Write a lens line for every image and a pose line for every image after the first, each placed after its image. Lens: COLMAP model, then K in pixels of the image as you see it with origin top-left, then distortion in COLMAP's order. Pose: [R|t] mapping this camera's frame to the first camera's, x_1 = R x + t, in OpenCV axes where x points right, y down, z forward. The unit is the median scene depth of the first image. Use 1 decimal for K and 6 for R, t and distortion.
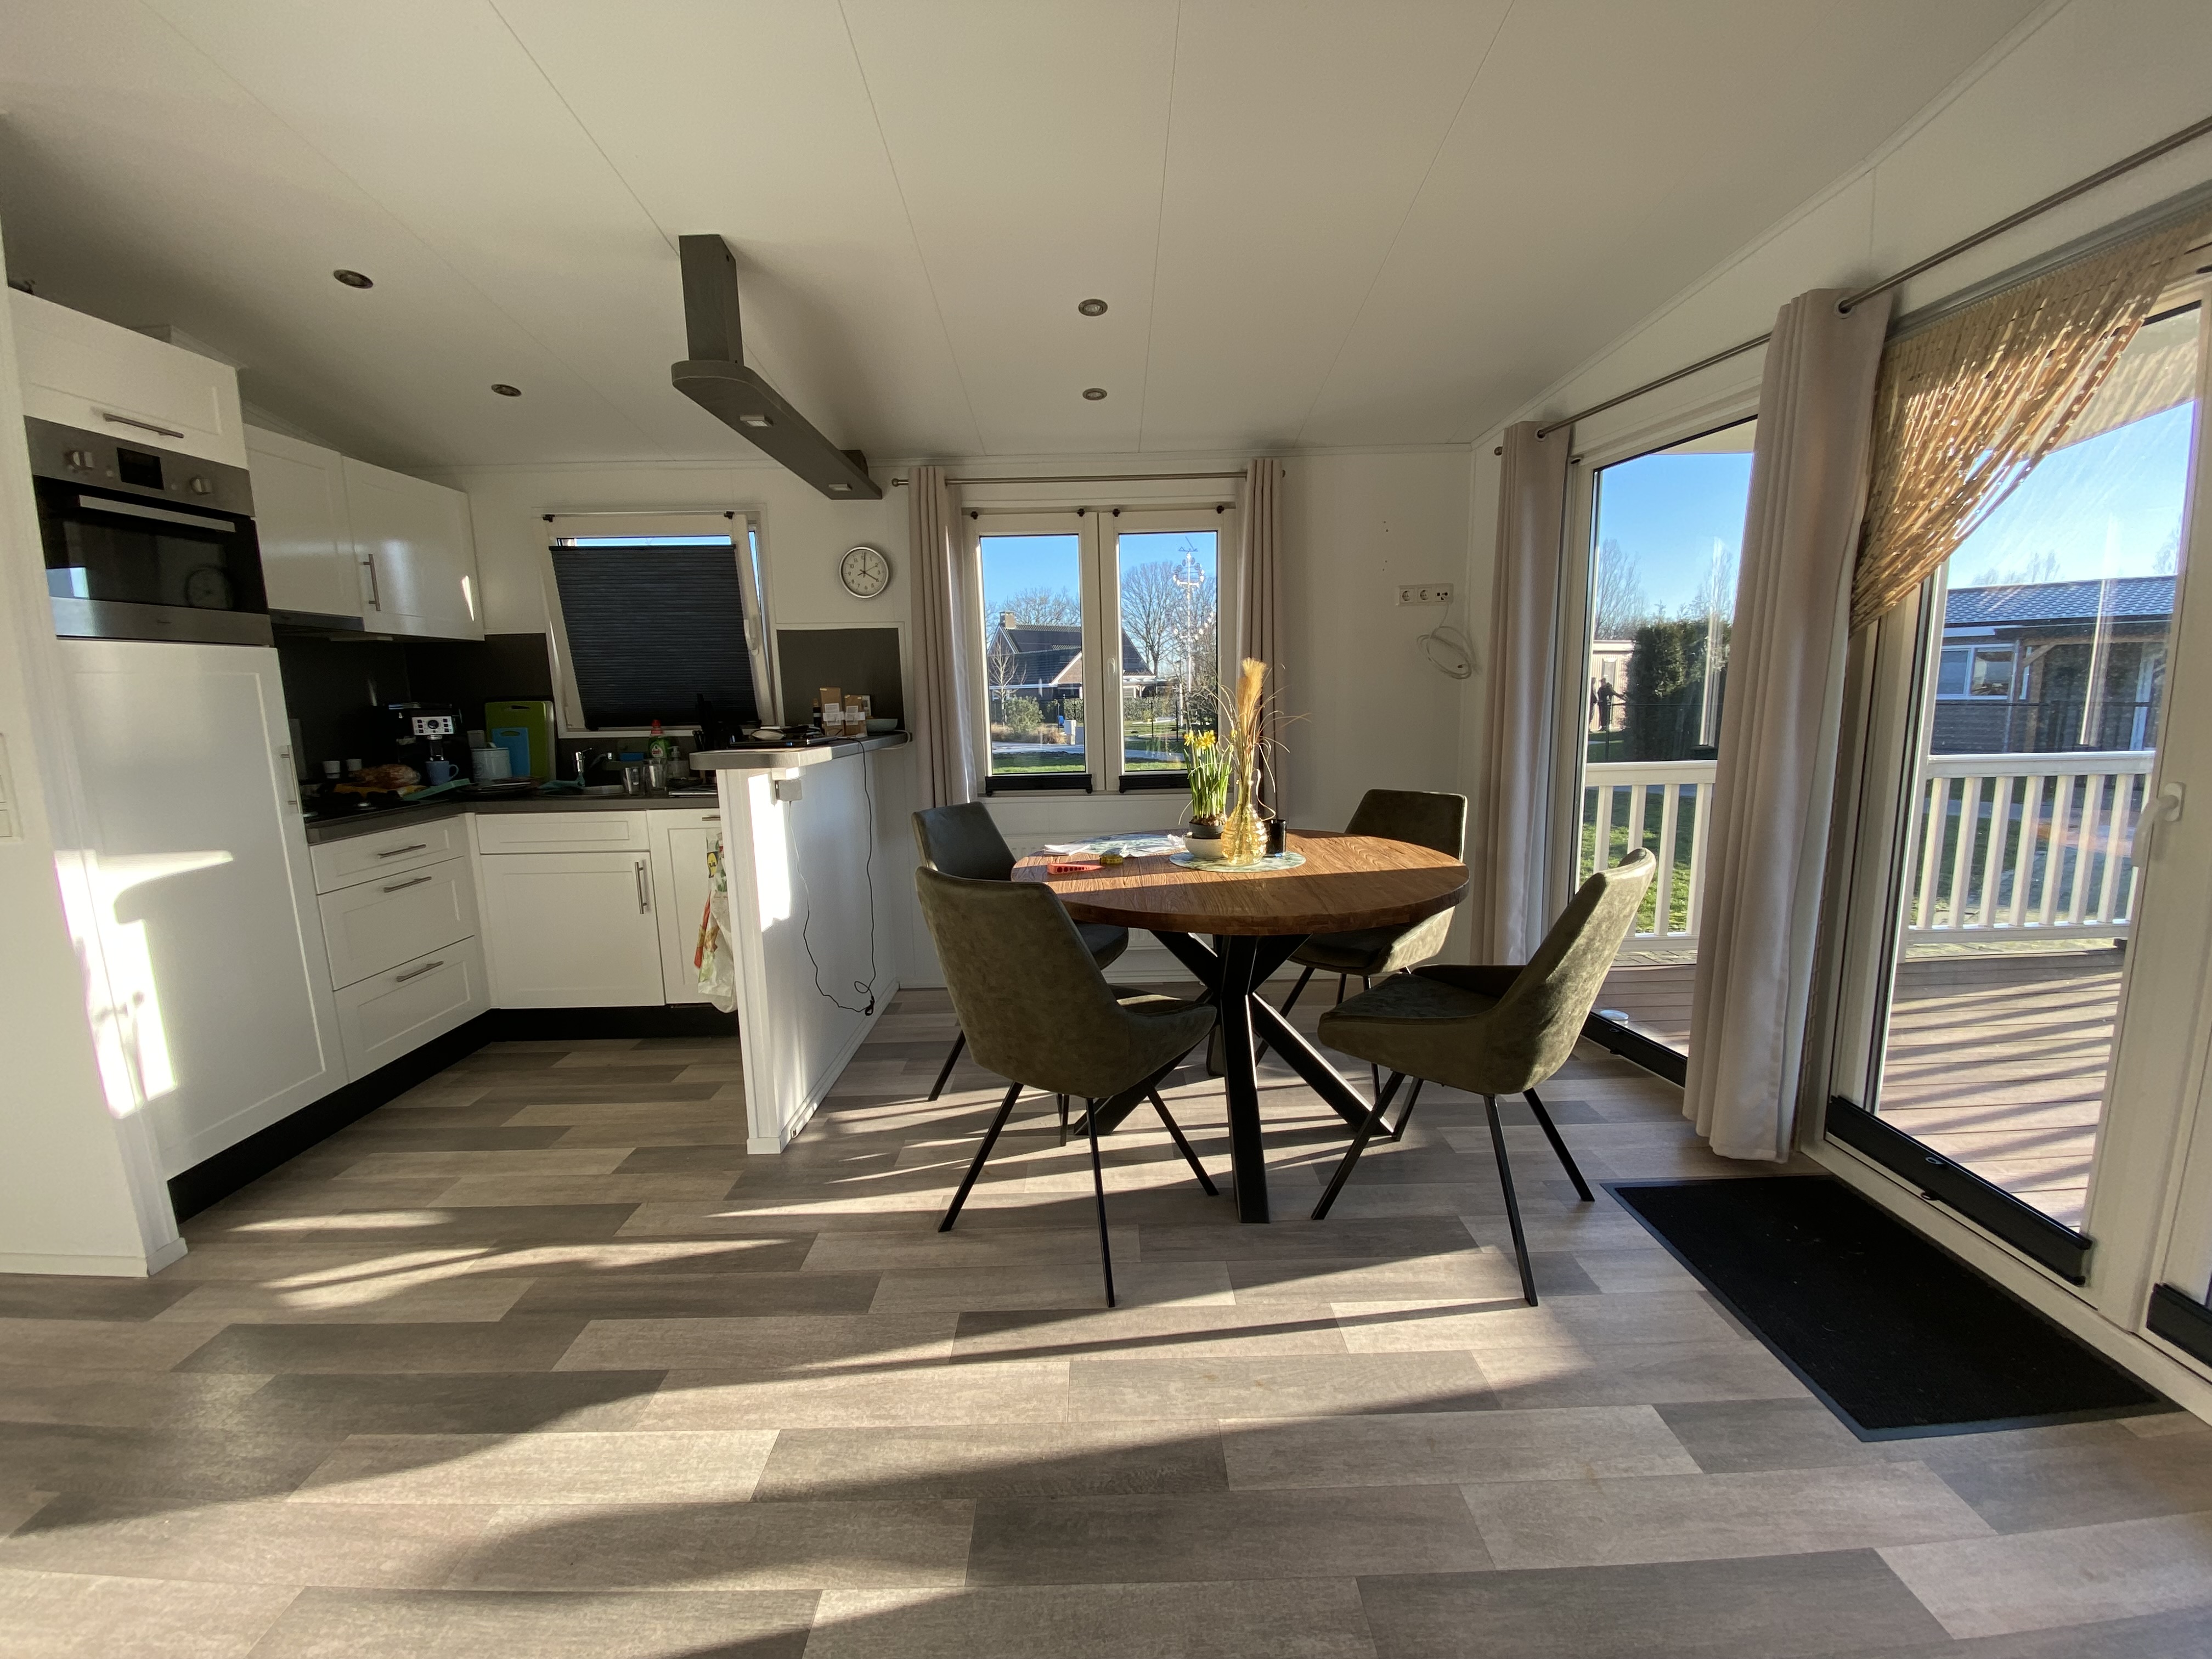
lens RADIAL K [[899.3, 0, 1106.0], [0, 899.3, 829.5], [0, 0, 1]] dist [0.046058, -0.034017]
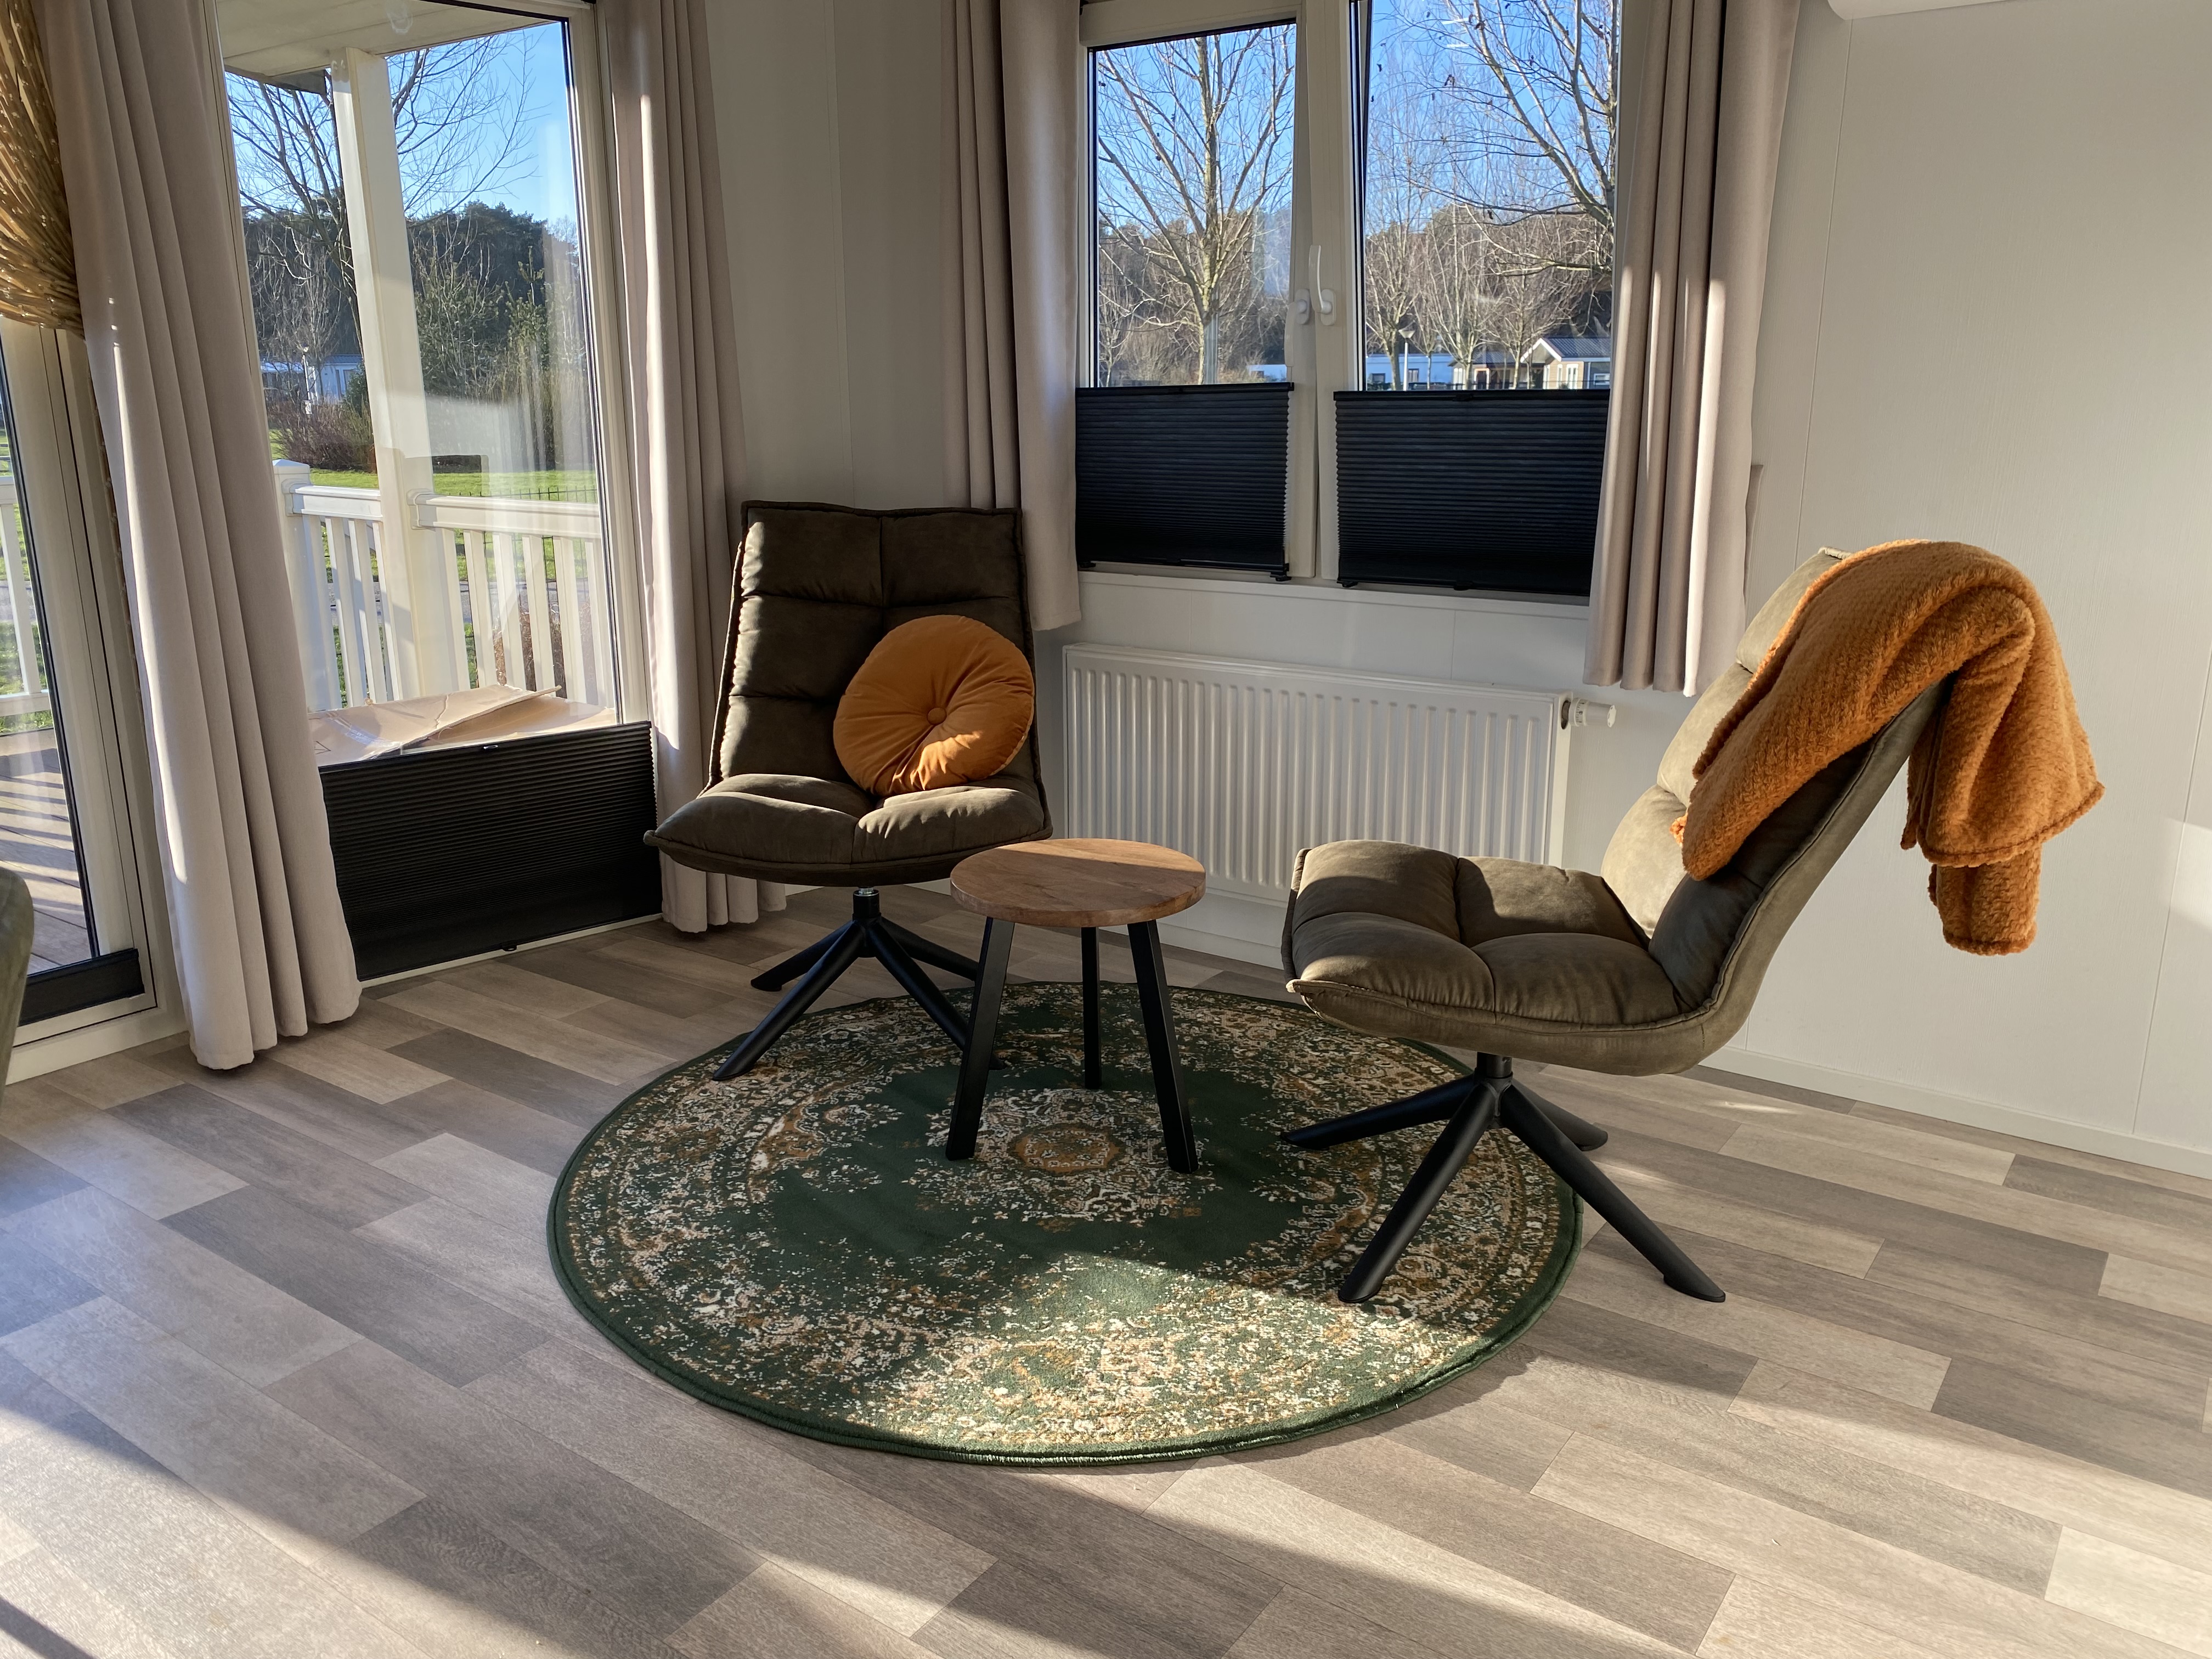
lens RADIAL K [[1708.2, 0, 1095.4], [0, 1708.2, 795.0], [0, 0, 1]] dist [0.166201, -0.307286]
pose [[-0.804274, -0.109190, 0.584141, -0.913291], [0.122945, 0.931134, 0.343327, -0.172311], [-0.581402, 0.347946, -0.735463, 1.345387]]
